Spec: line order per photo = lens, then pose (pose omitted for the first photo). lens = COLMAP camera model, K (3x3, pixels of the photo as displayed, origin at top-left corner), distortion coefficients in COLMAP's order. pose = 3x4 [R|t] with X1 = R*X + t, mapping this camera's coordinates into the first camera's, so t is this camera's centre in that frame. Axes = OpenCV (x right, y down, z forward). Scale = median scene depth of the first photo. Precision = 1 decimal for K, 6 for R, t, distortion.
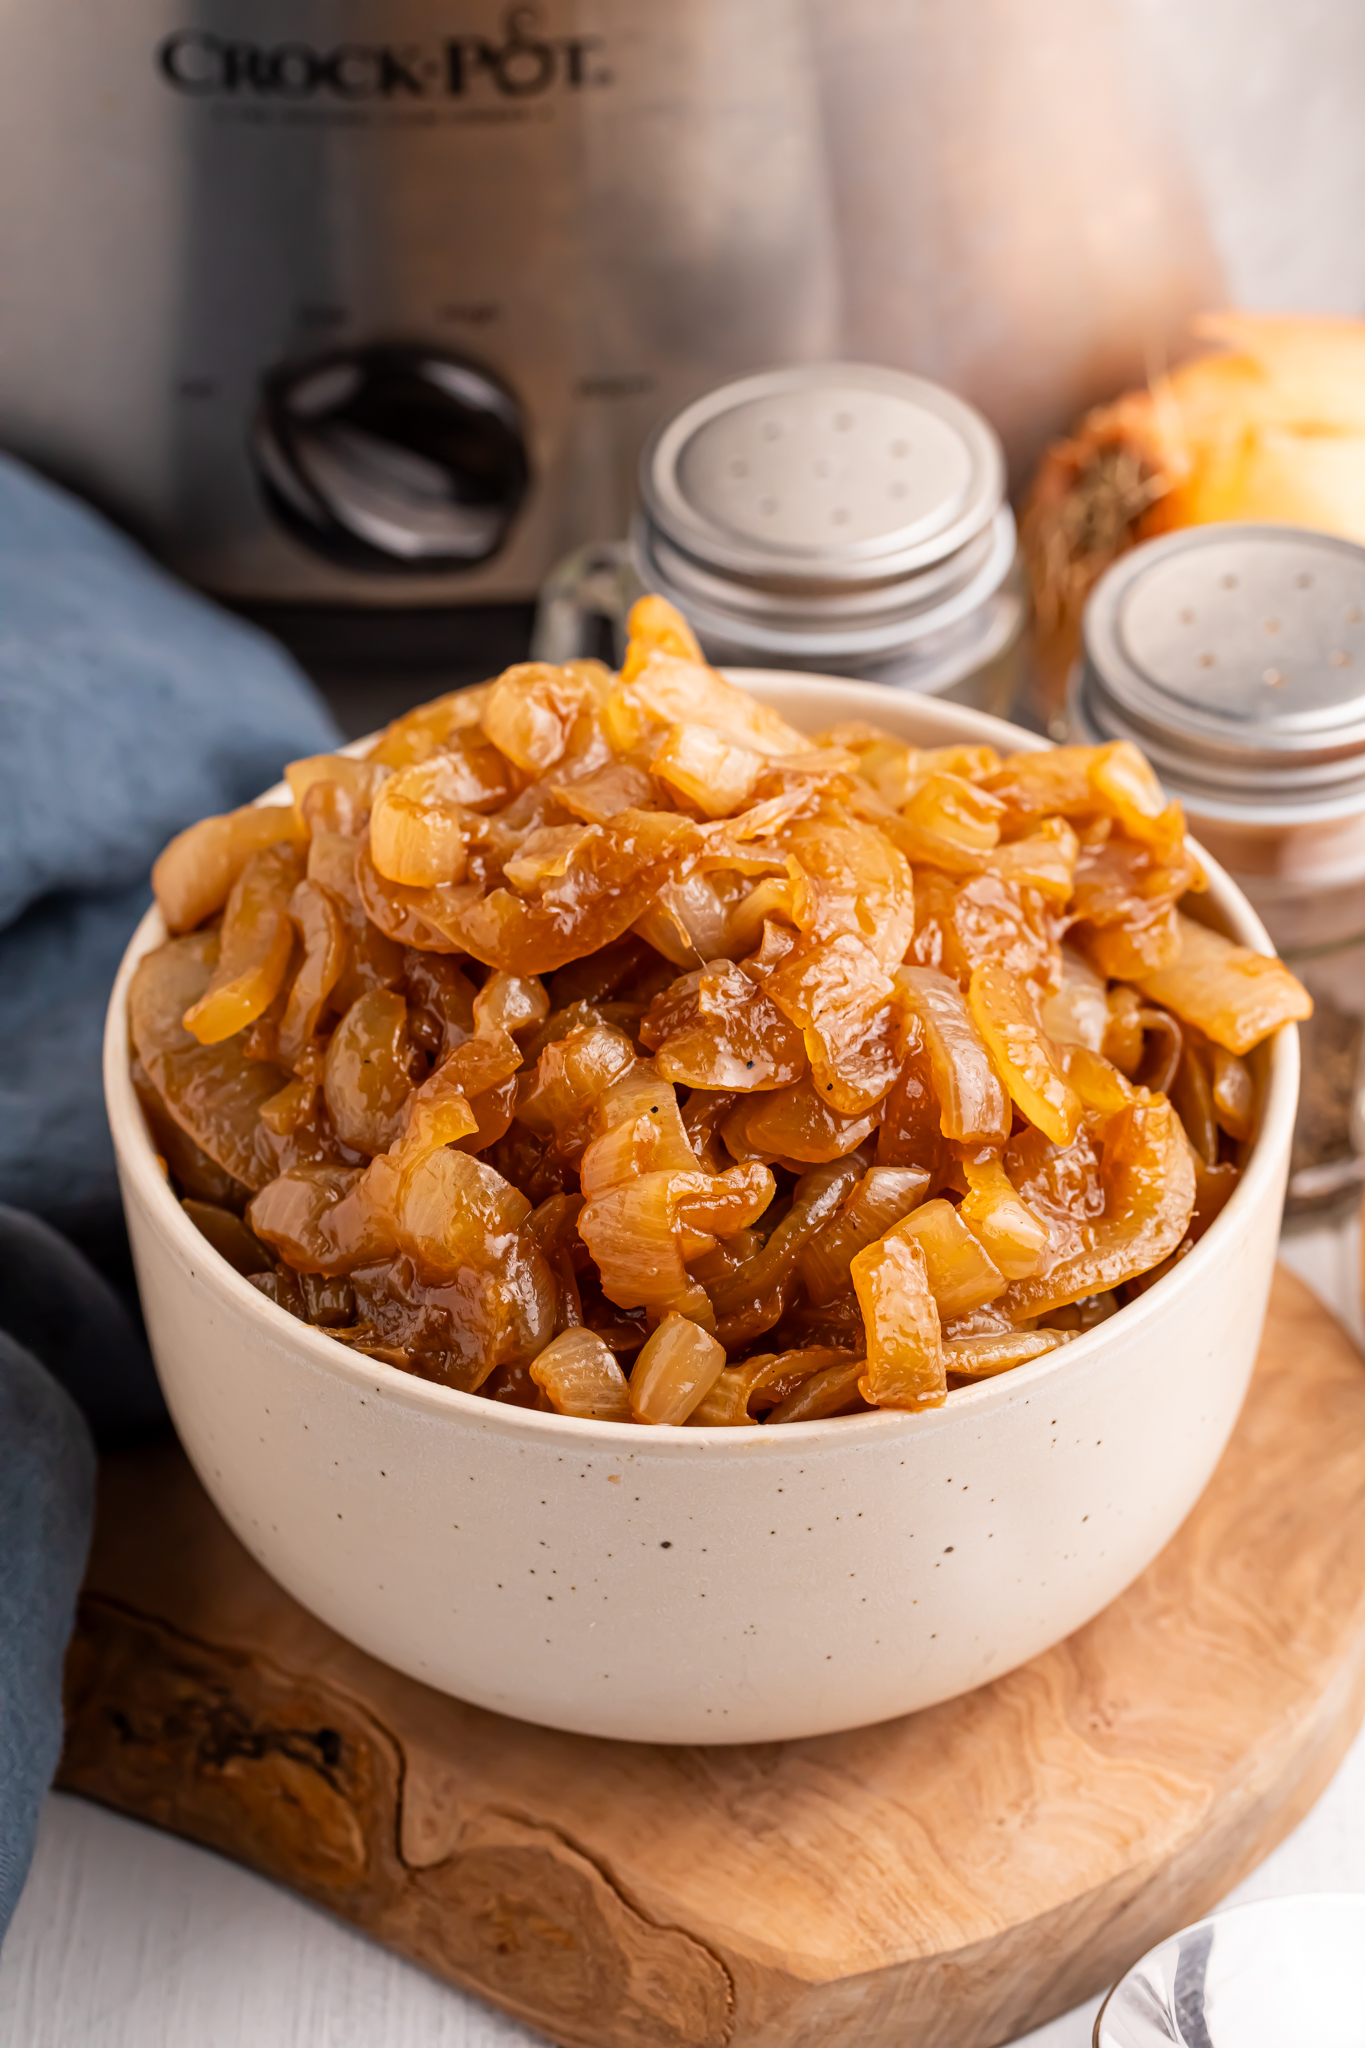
lens RADIAL K [[6190.2, 0, 682.5], [0, 6190.2, 1024.0], [0, 0, 1]] dist [-0.231625, -0.725118]
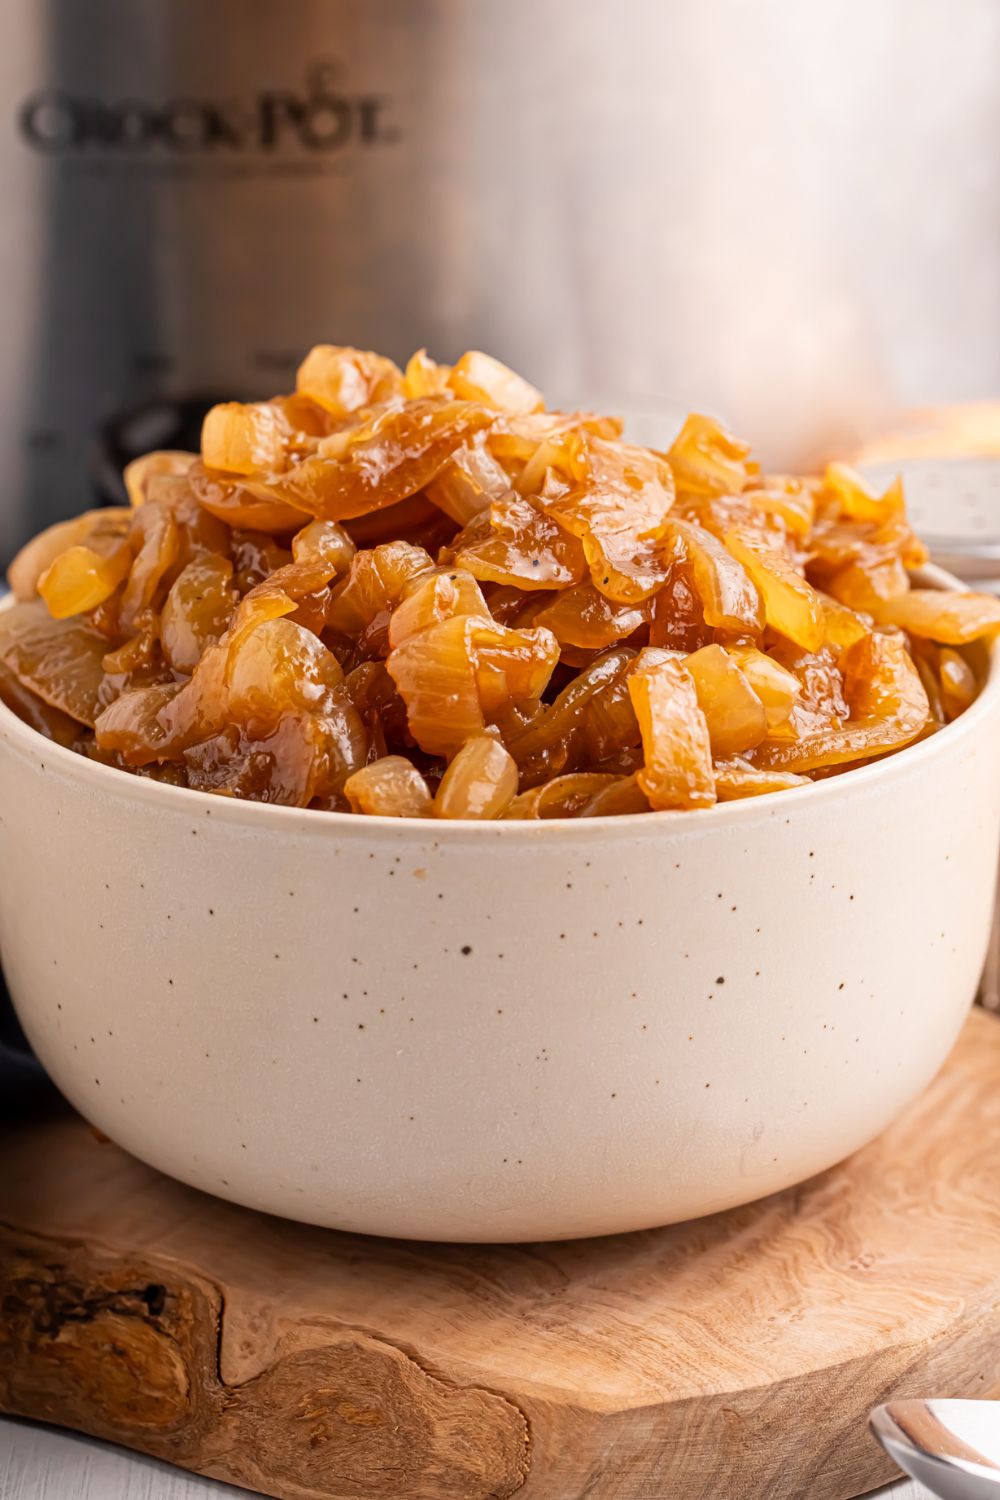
lens RADIAL K [[5478.2, 0, 500.0], [0, 5478.2, 750.0], [0, 0, 1]] dist [-0.414800, 3.042035]
pose [[0.999815, -0.005035, 0.018541, -0.014343], [0.011080, 0.939500, -0.342368, 0.377885], [-0.015695, 0.342511, 0.939383, 0.061780]]
